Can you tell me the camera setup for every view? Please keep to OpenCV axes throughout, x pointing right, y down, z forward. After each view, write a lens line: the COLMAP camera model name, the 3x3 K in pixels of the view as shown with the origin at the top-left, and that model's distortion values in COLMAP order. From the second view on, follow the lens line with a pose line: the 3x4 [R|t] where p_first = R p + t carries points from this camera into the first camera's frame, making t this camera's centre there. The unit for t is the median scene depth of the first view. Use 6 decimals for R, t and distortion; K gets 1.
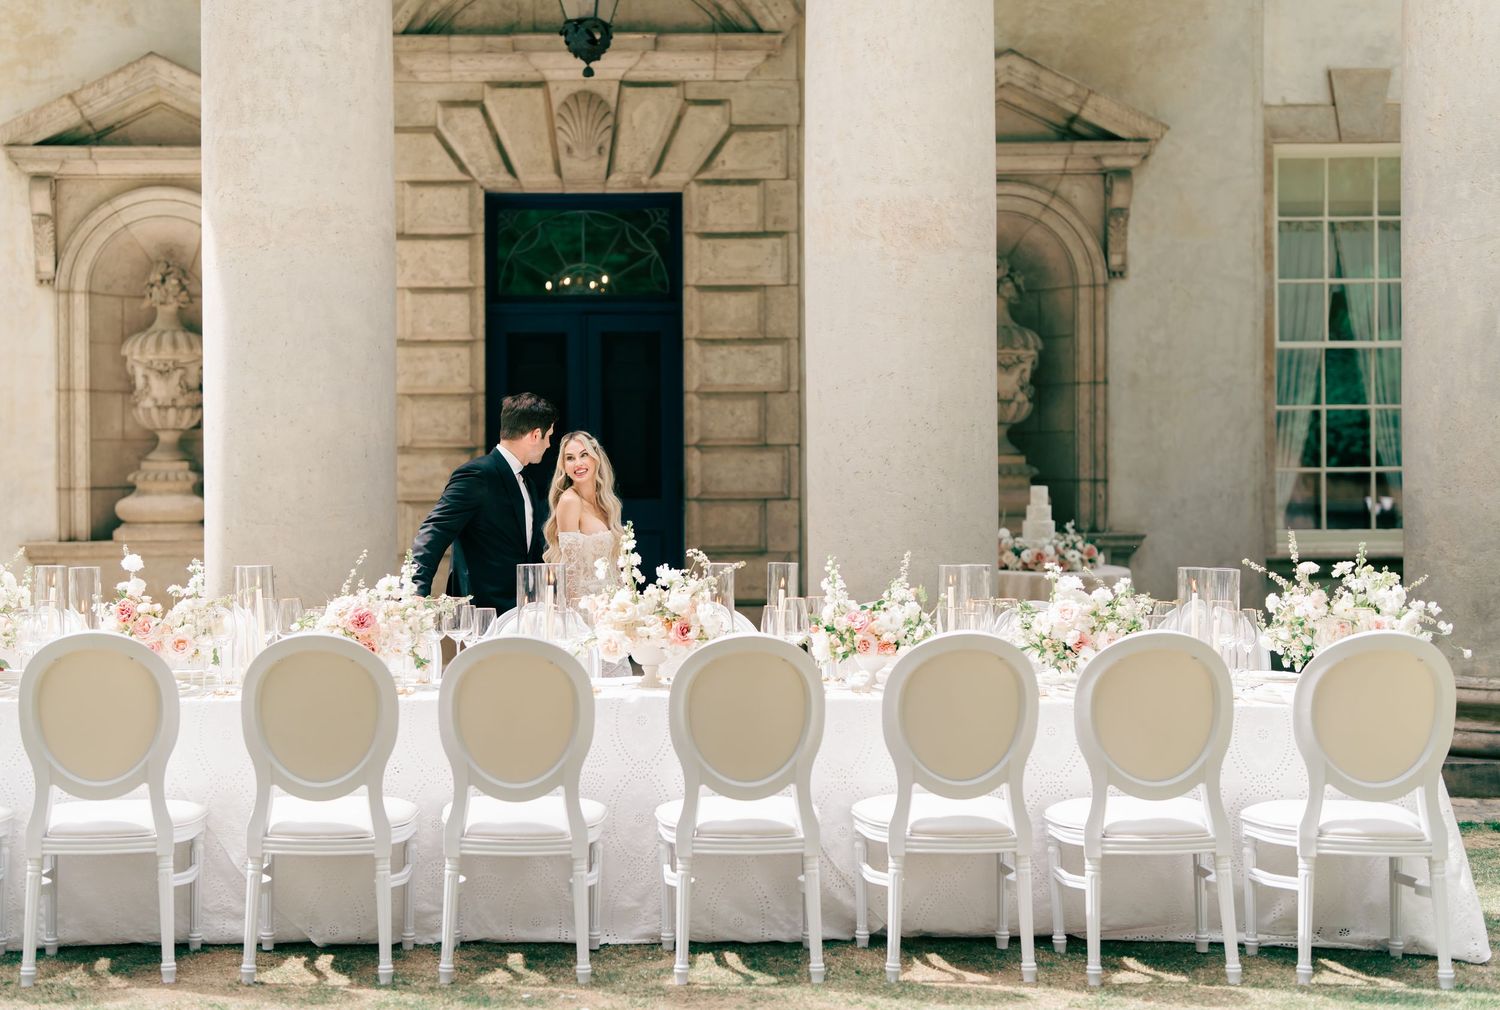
lens RADIAL K [[2327.0, 0, 749.0], [0, 2327.0, 480.1], [0, 0, 1]] dist [0.047797, 0.128788]
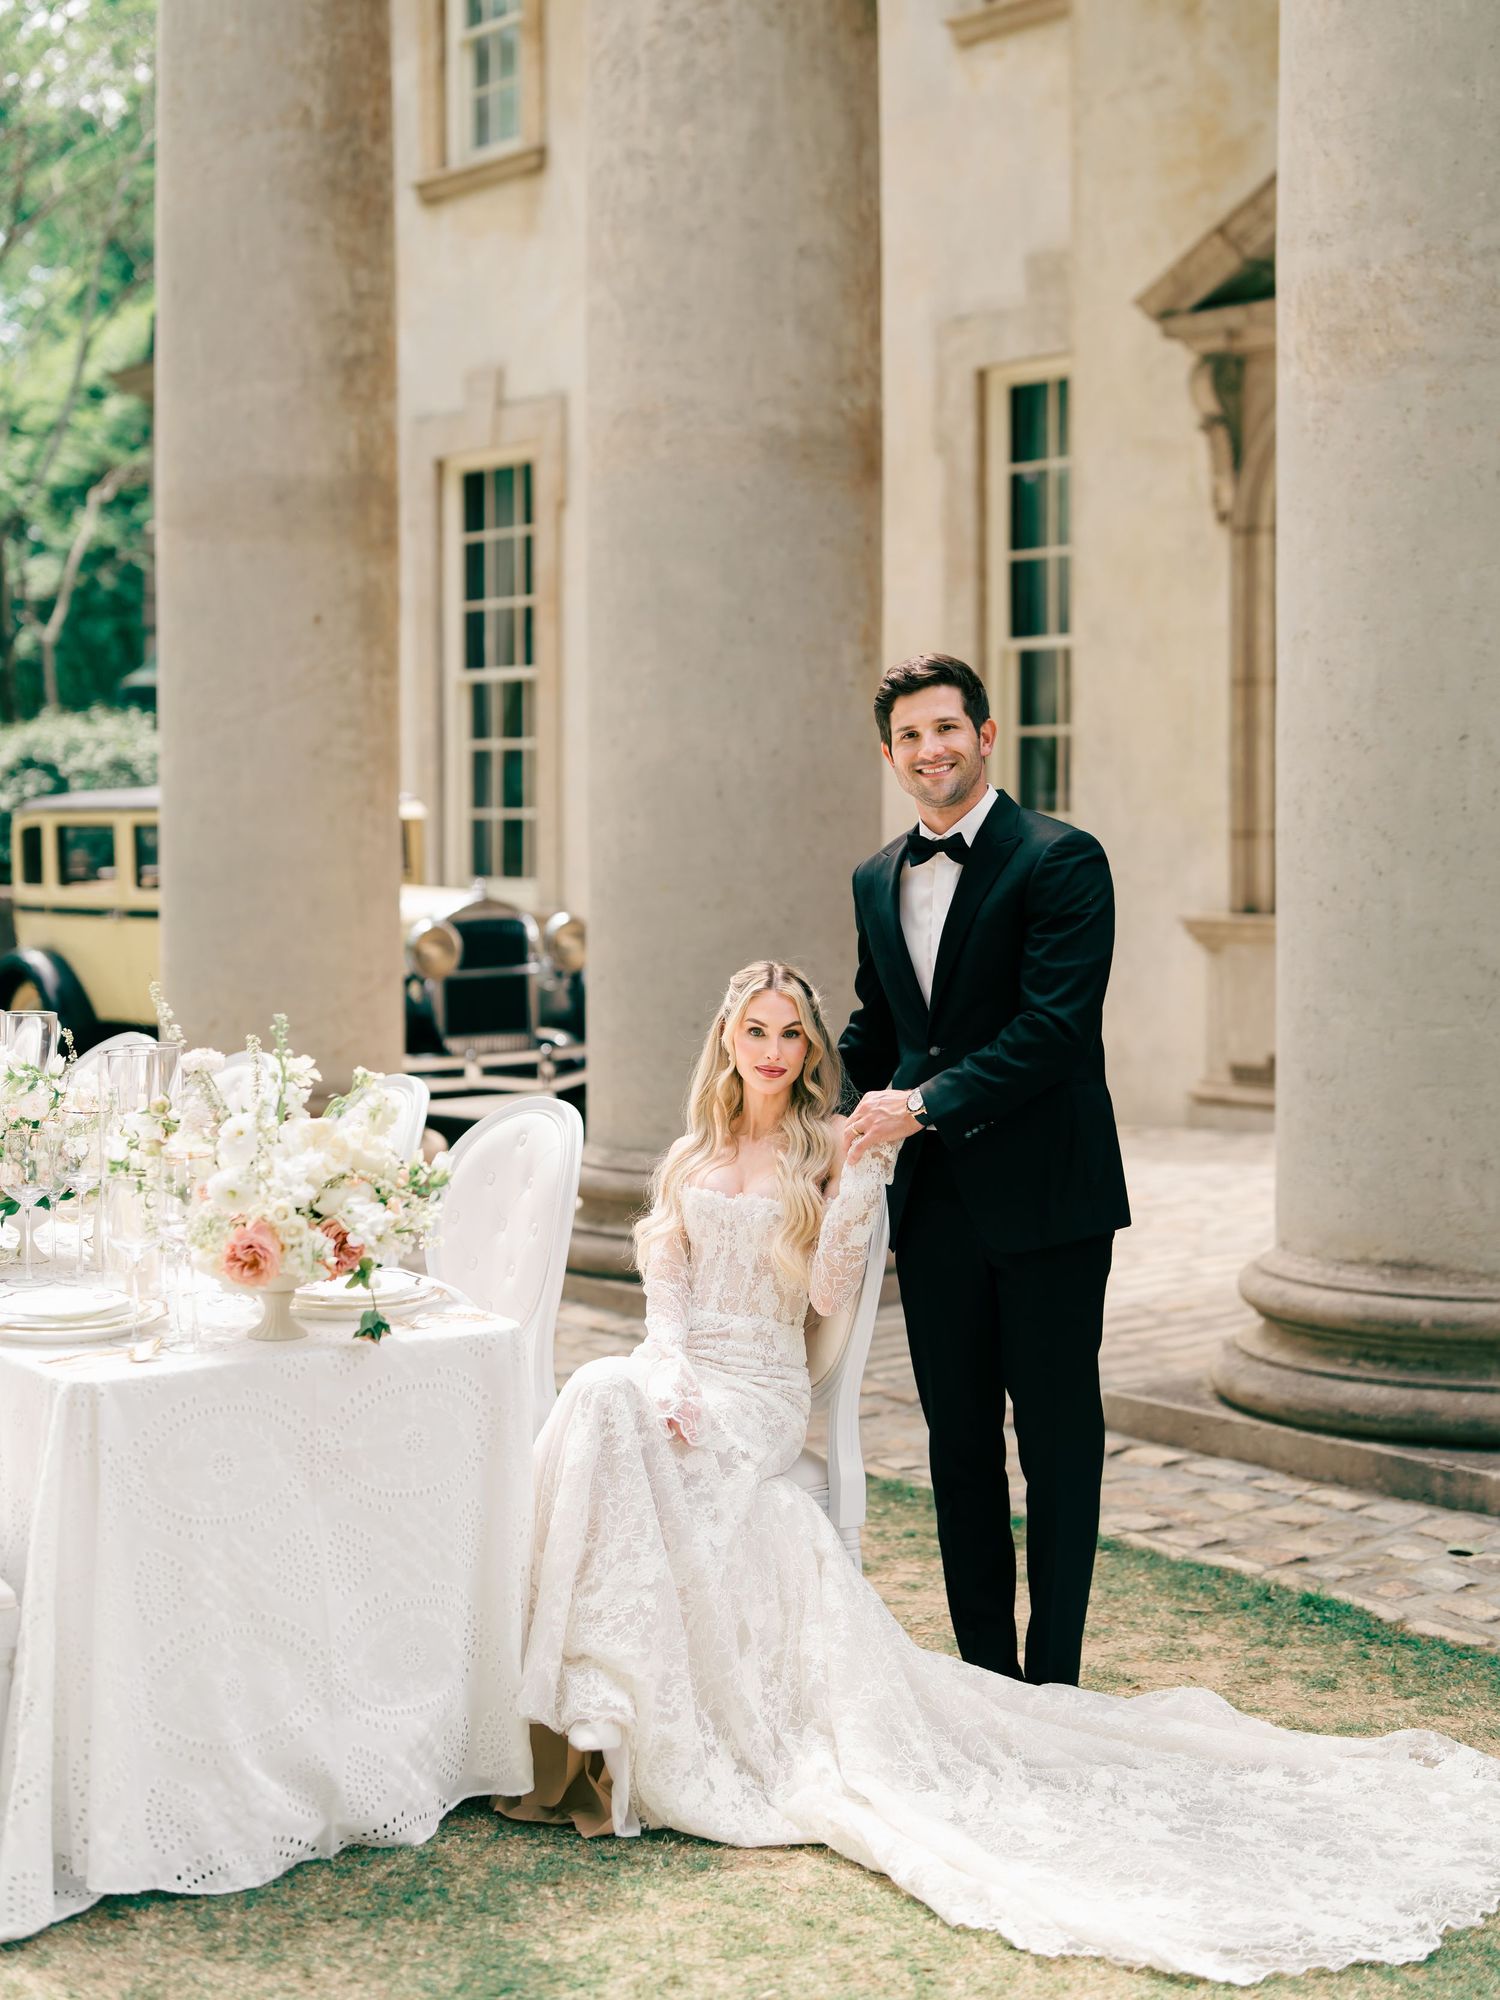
lens RADIAL K [[3429.8, 0, 670.9], [0, 3429.8, 914.0], [0, 0, 1]] dist [0.005119, -0.064566]
pose [[0.500523, 0.036658, -0.864947, 0.447296], [-0.005961, 0.999225, 0.038899, -0.010026], [0.865703, -0.014314, 0.500354, 0.373694]]
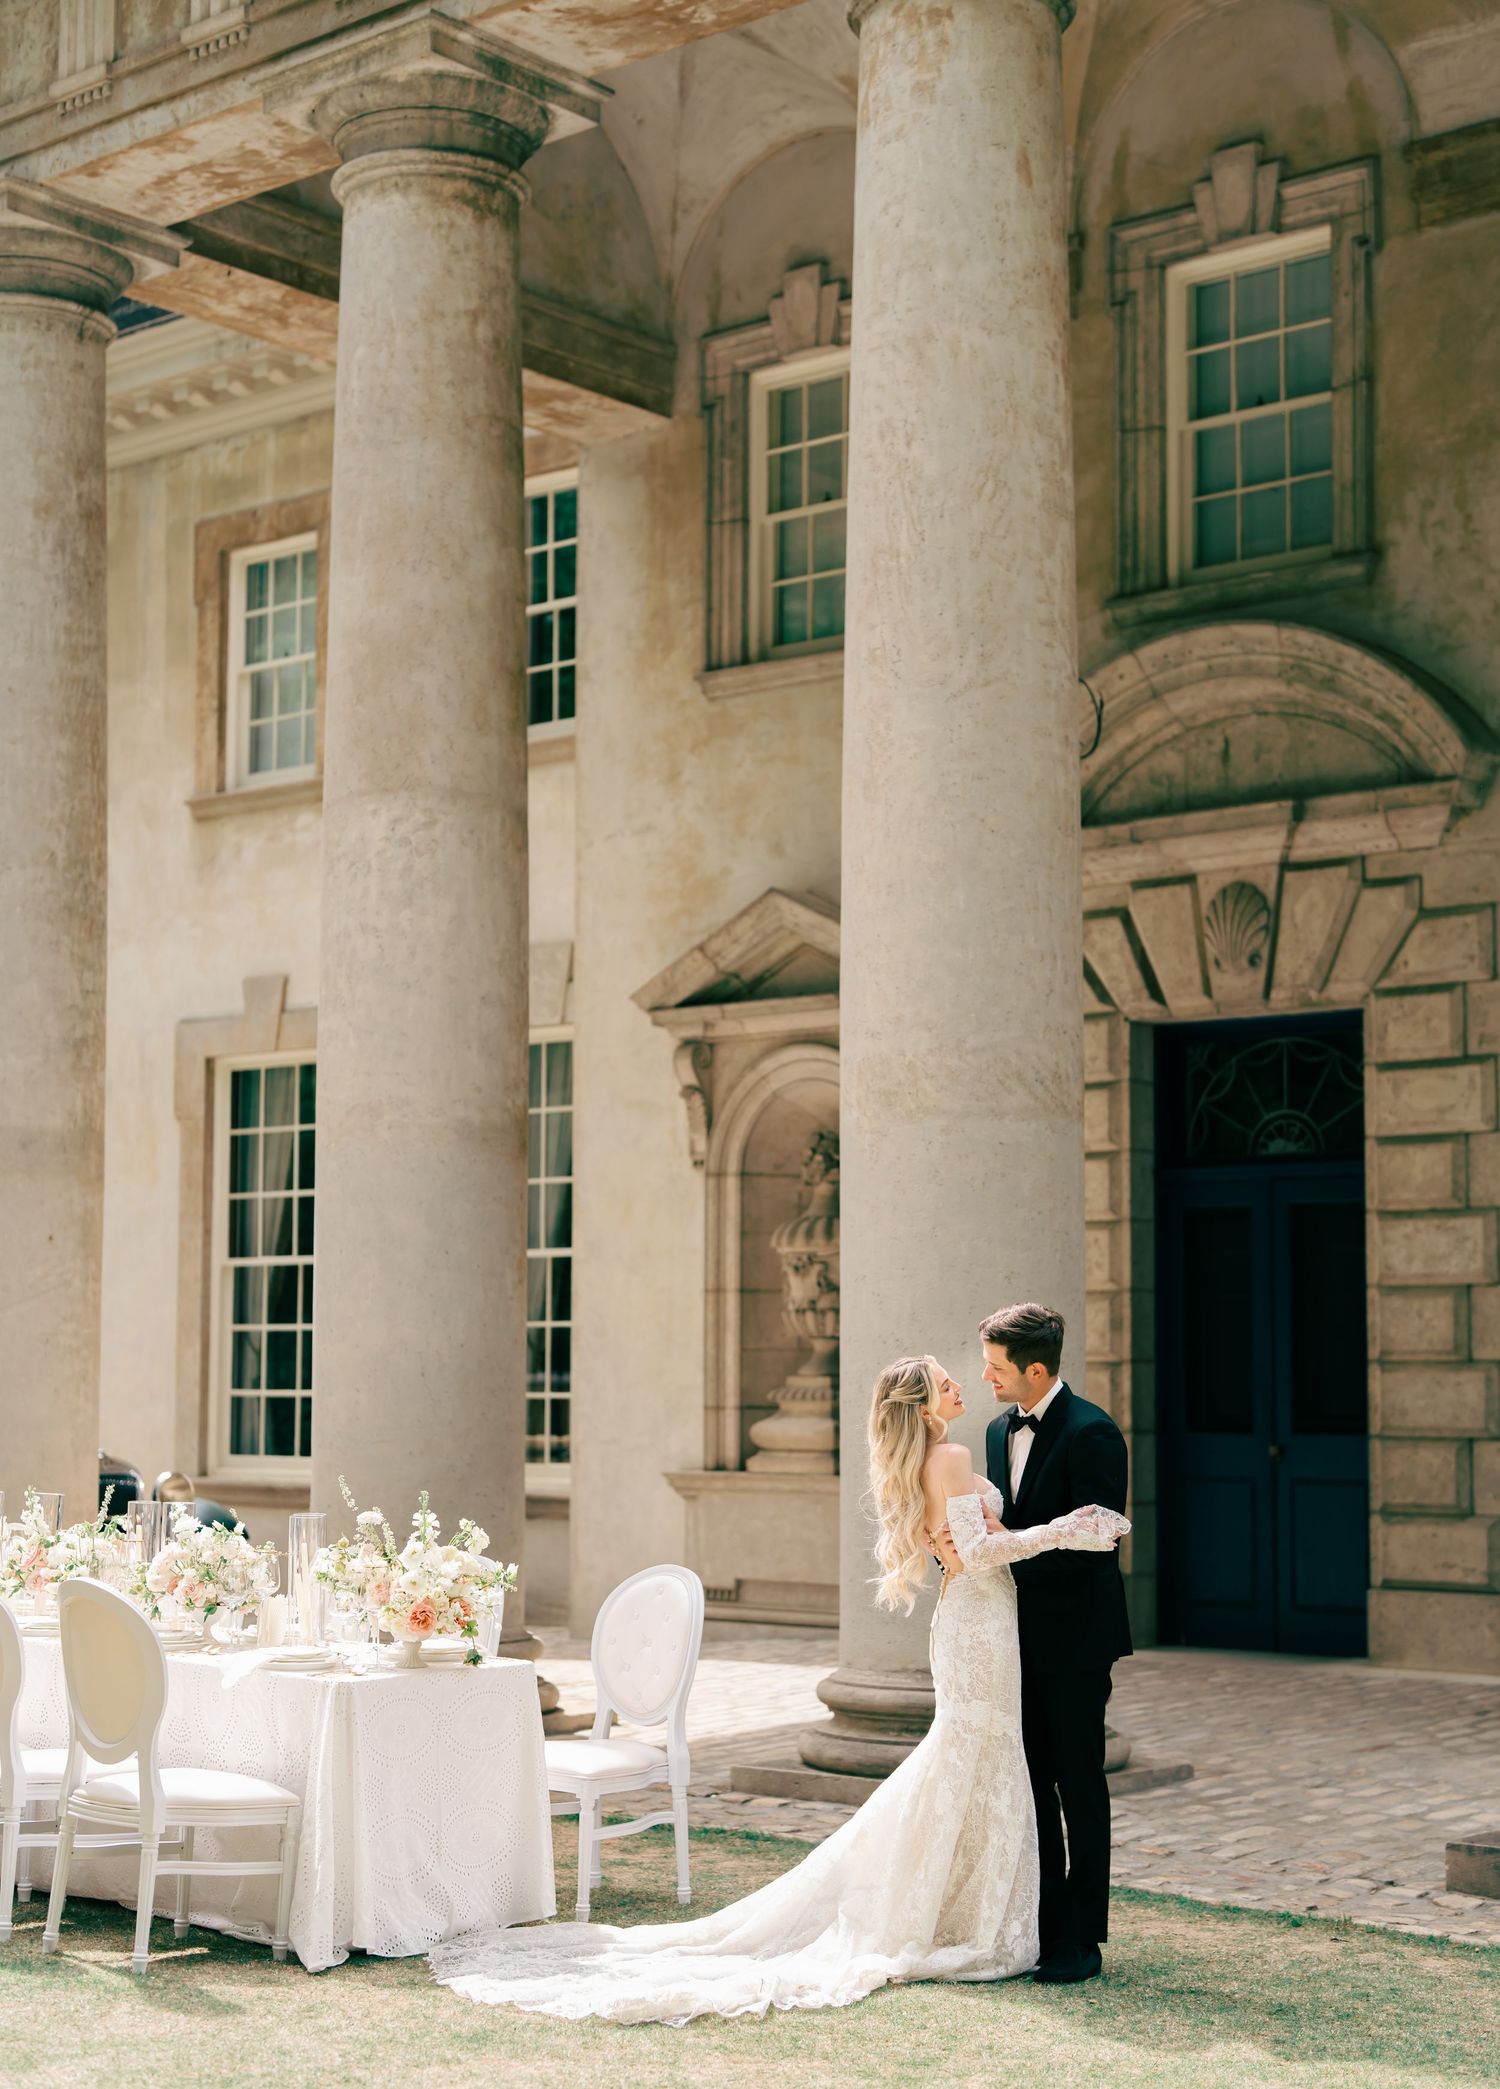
lens RADIAL K [[3776.5, 0, 750.0], [0, 3776.5, 1044.5], [0, 0, 1]] dist [-0.028787, -0.002270]
pose [[0.691922, -0.053066, -0.720020, 0.689880], [-0.012686, 0.996248, -0.085614, -0.010169], [0.721861, 0.068372, 0.688652, 0.060655]]
